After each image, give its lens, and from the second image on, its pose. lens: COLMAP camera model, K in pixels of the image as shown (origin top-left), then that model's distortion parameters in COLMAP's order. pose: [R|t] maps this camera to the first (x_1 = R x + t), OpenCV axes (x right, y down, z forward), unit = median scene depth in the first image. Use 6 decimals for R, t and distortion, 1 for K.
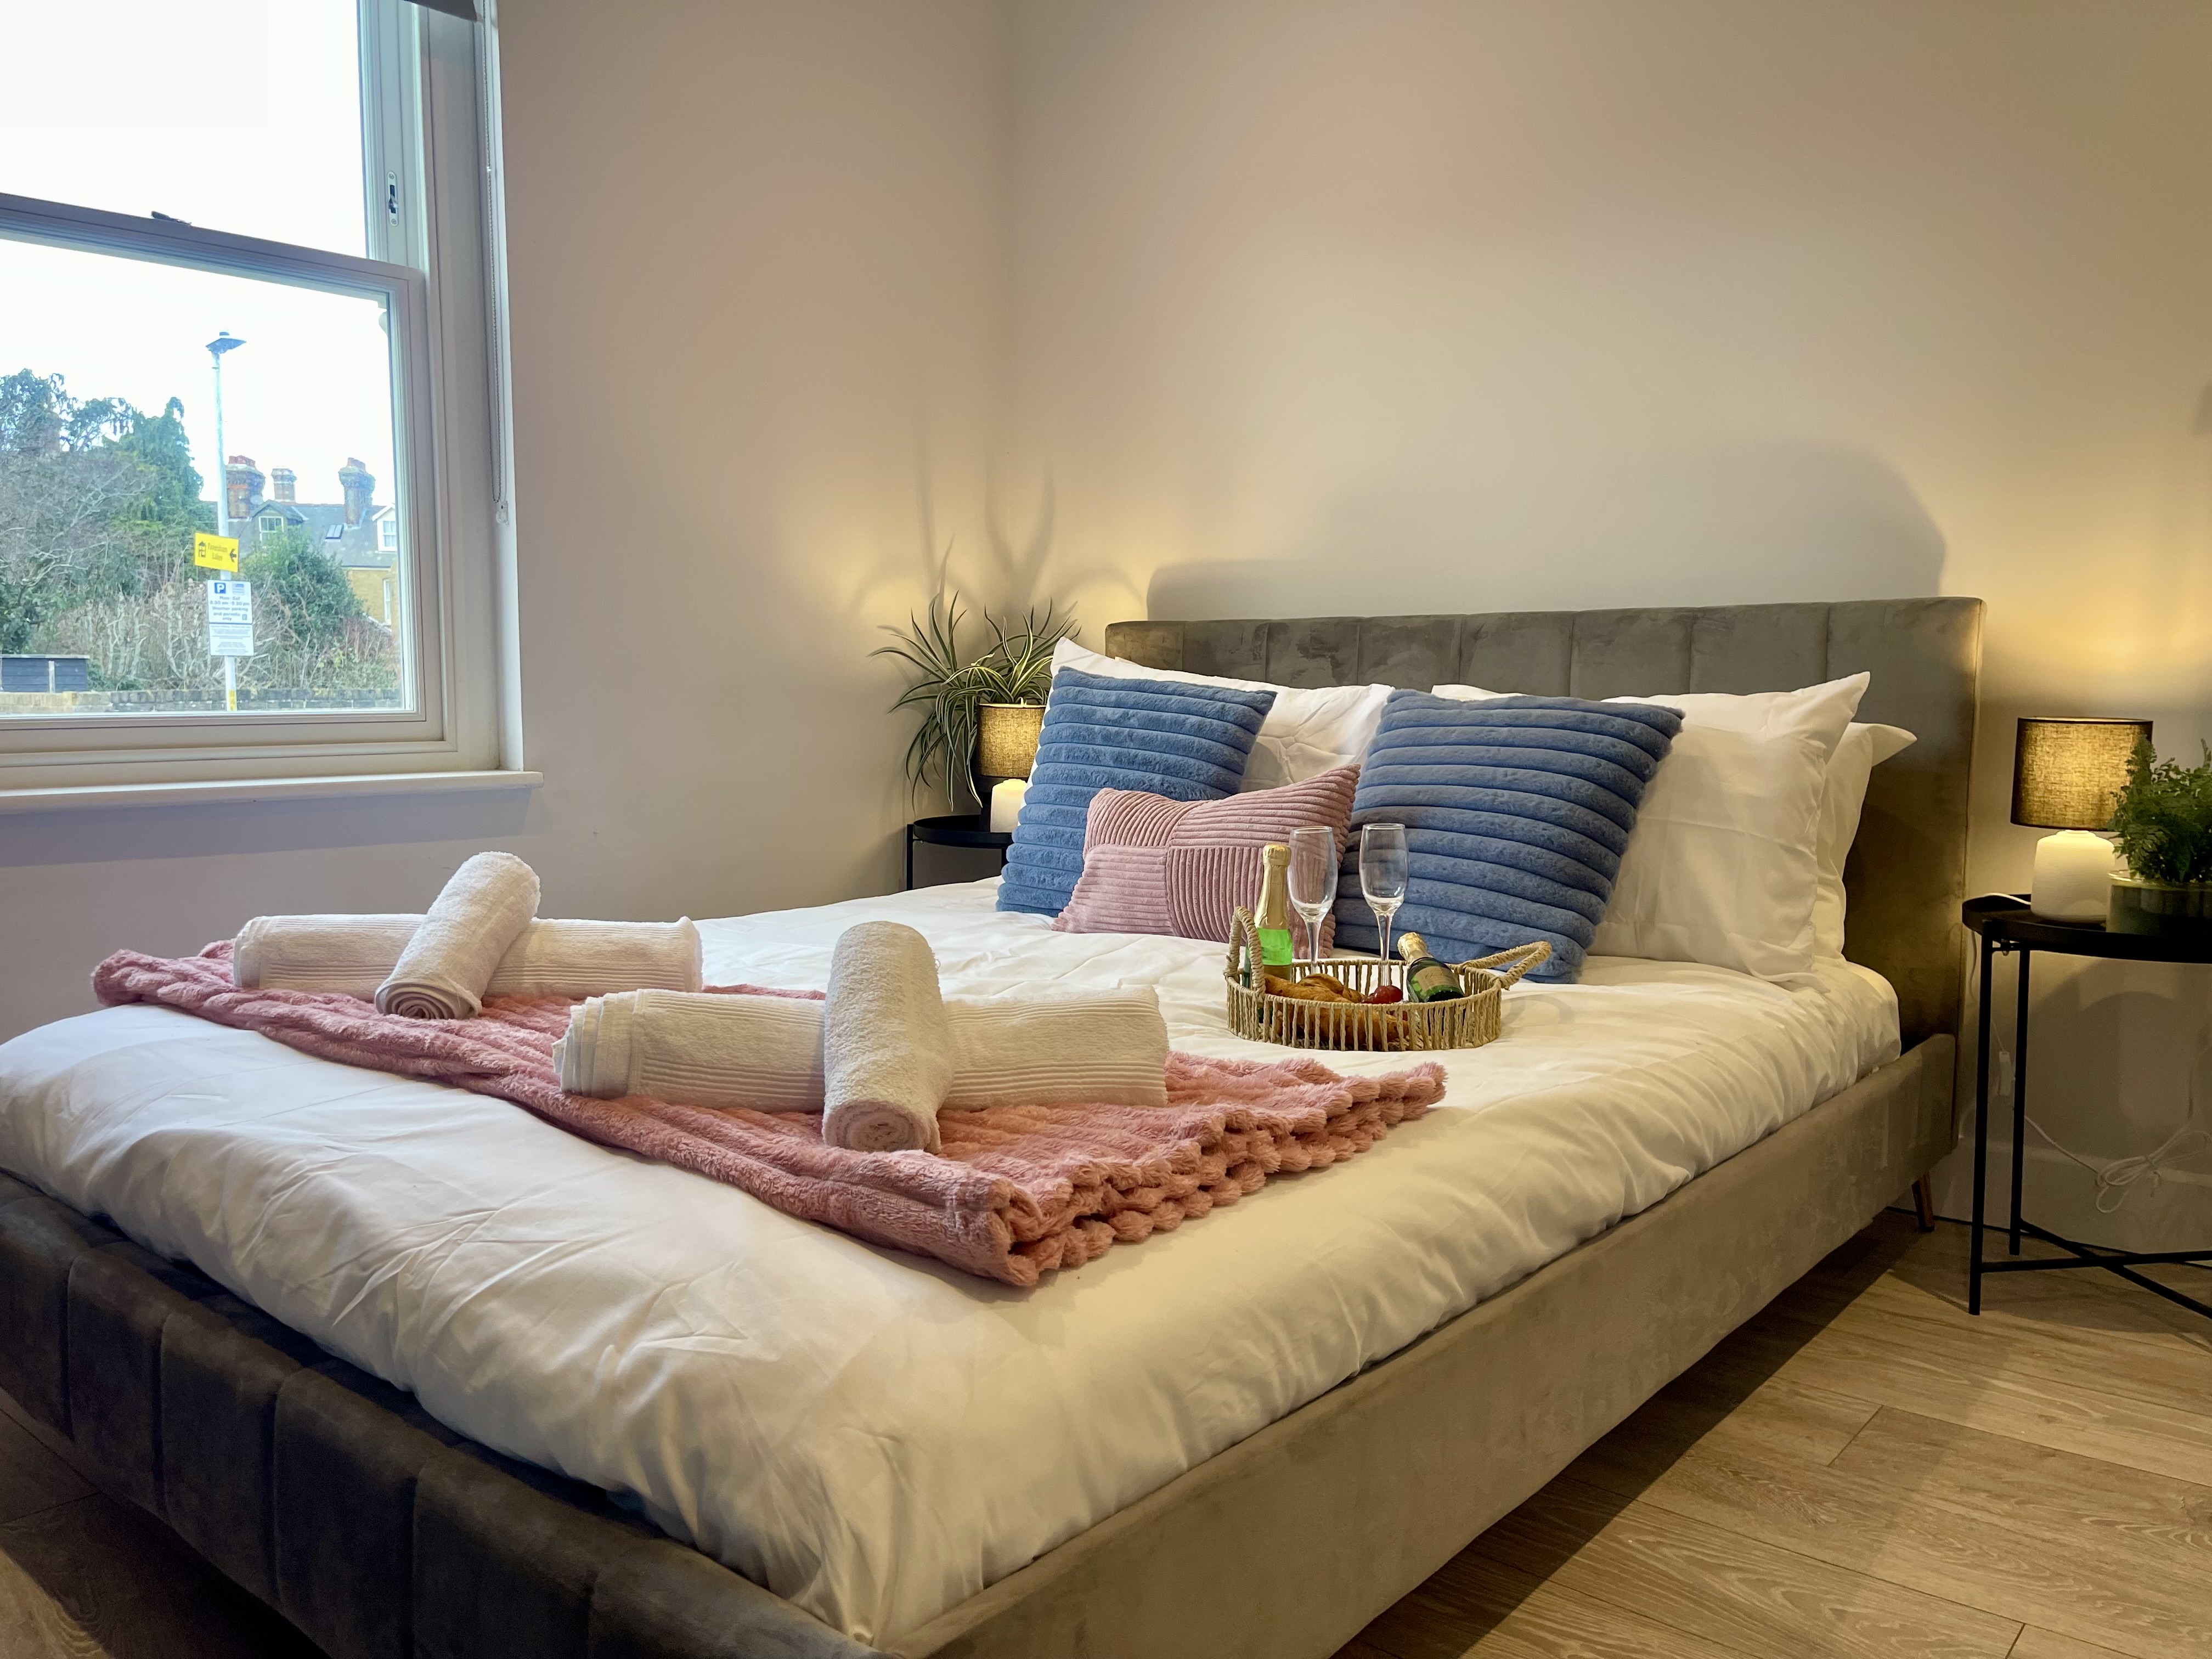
lens RADIAL K [[1677.3, 0, 1096.3], [0, 1677.3, 823.4], [0, 0, 1]] dist [0.056097, -0.070181]
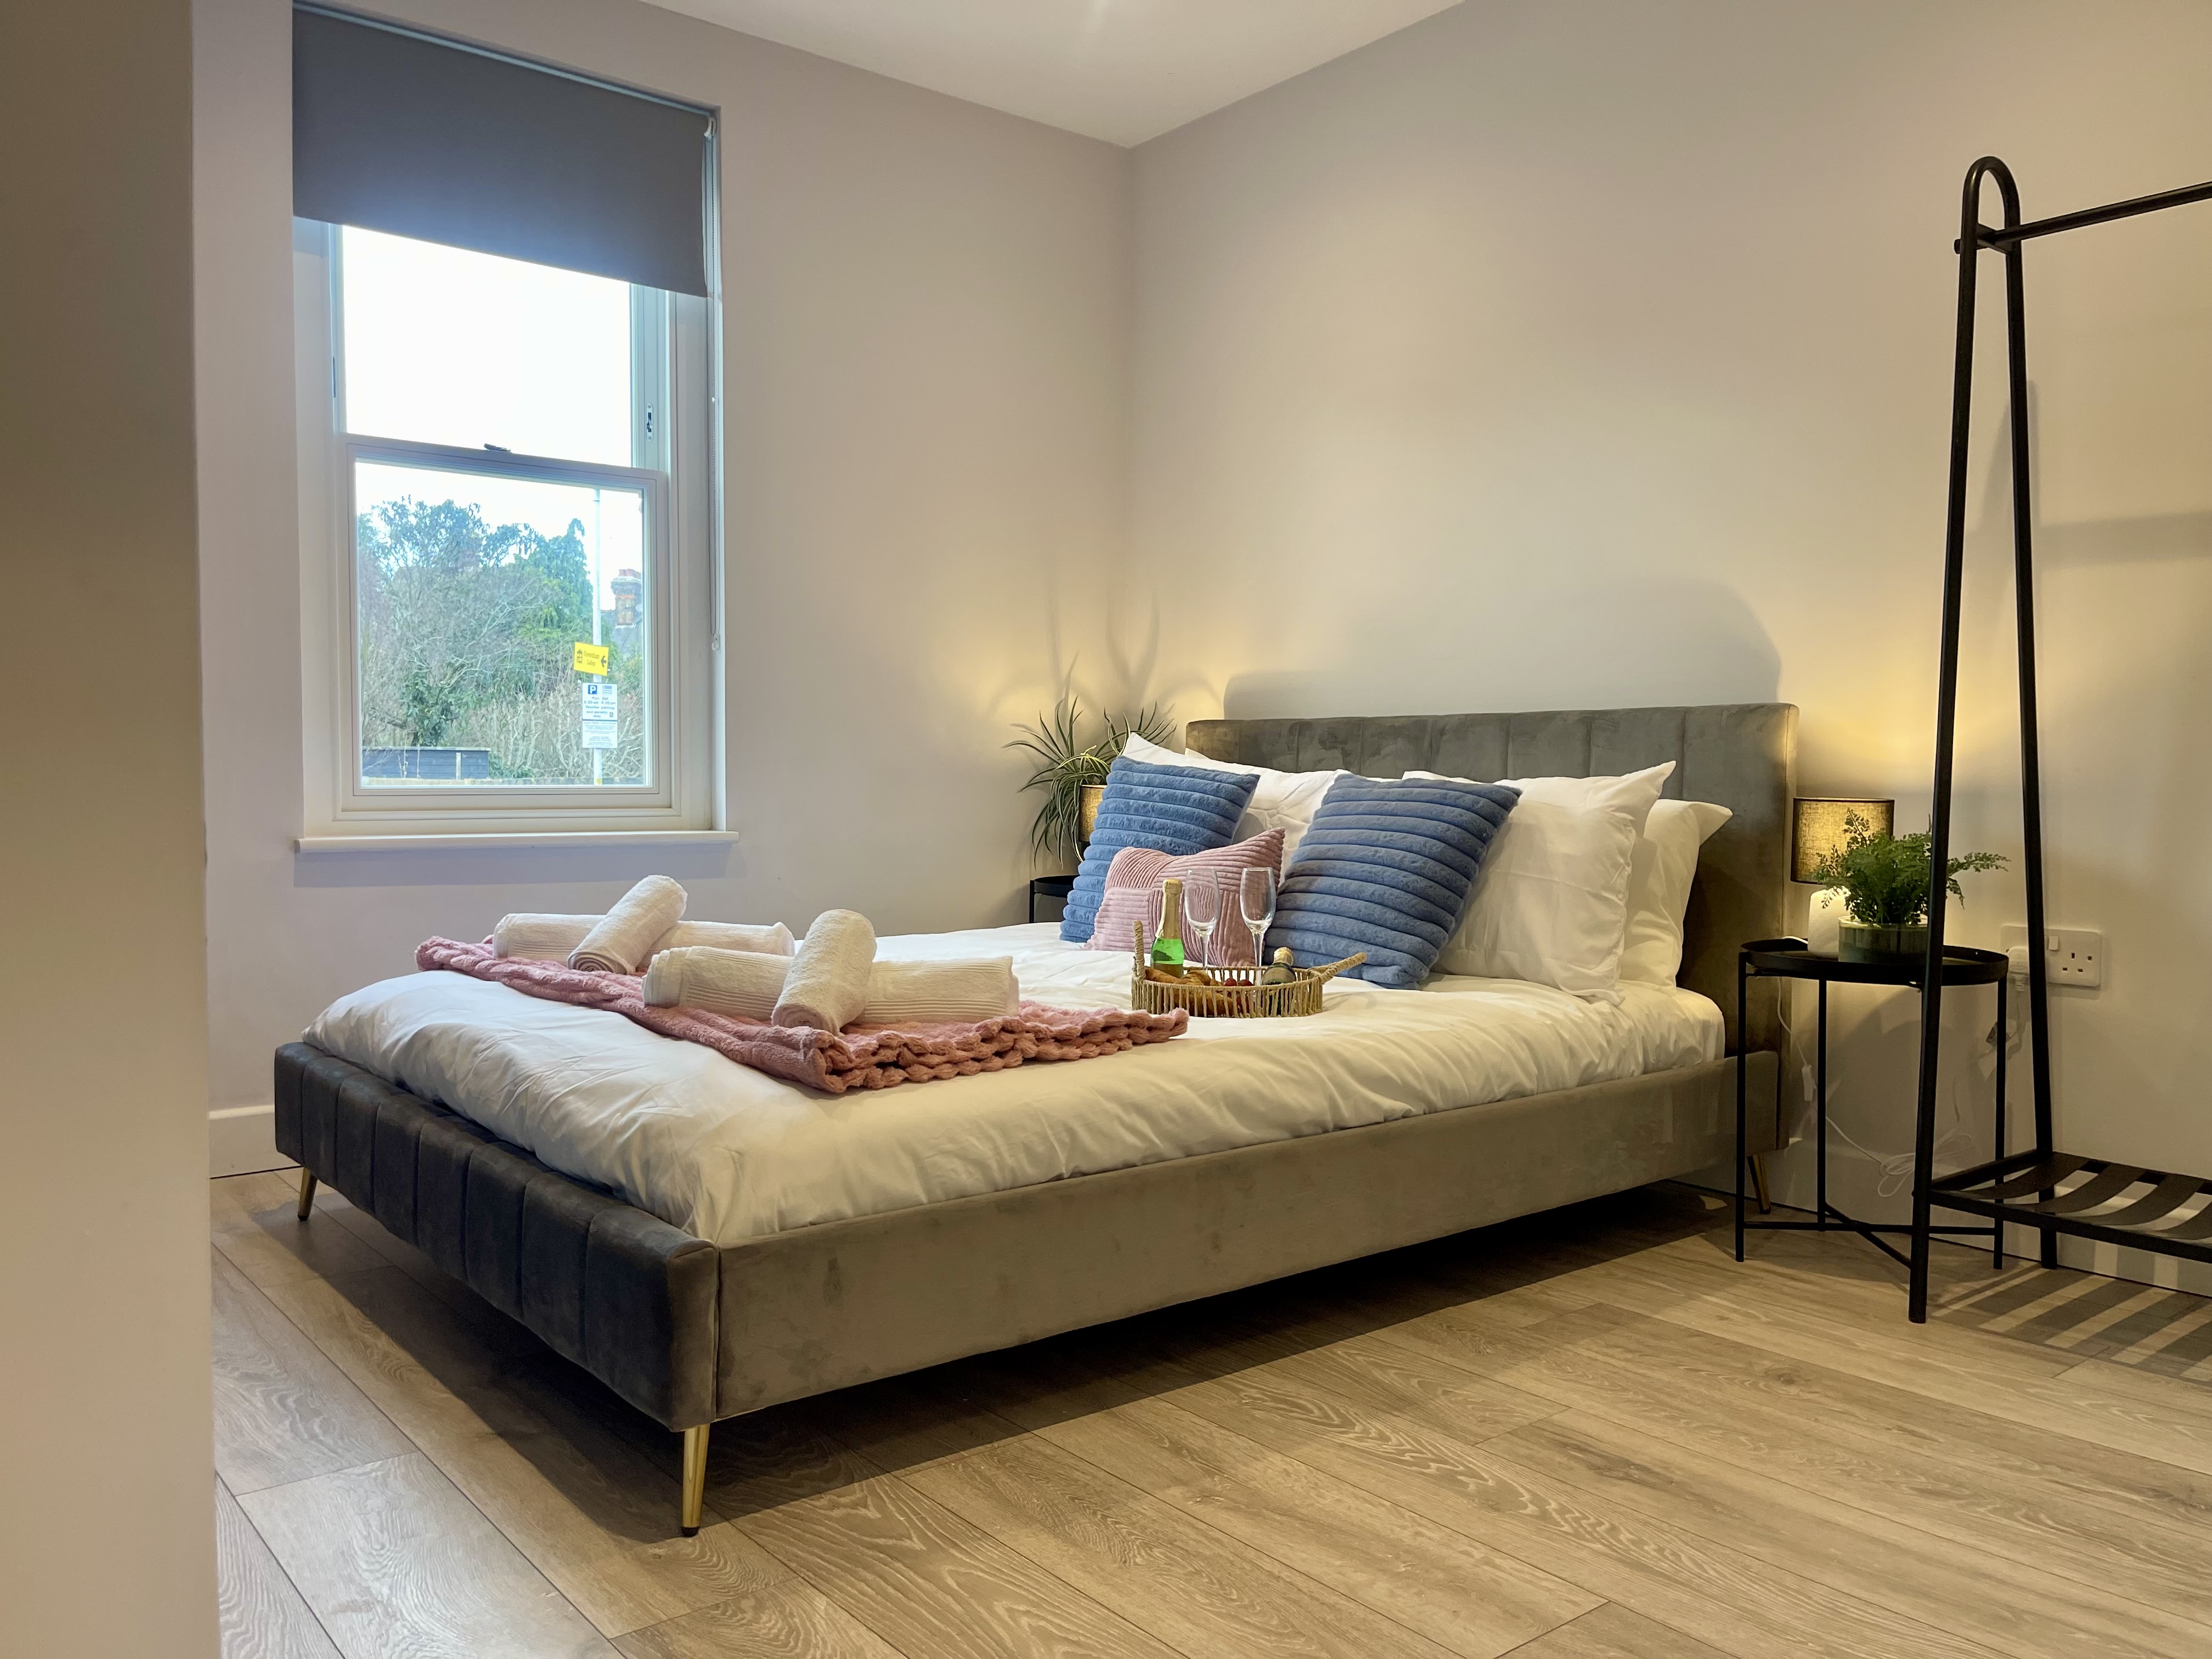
lens RADIAL K [[1677.3, 0, 1105.3], [0, 1677.3, 822.1], [0, 0, 1]] dist [0.056097, -0.070181]
pose [[0.981997, 0.010808, -0.188587, 0.316590], [-0.021374, 0.998308, -0.054082, 0.041922], [0.187683, 0.057139, 0.980566, -0.400661]]
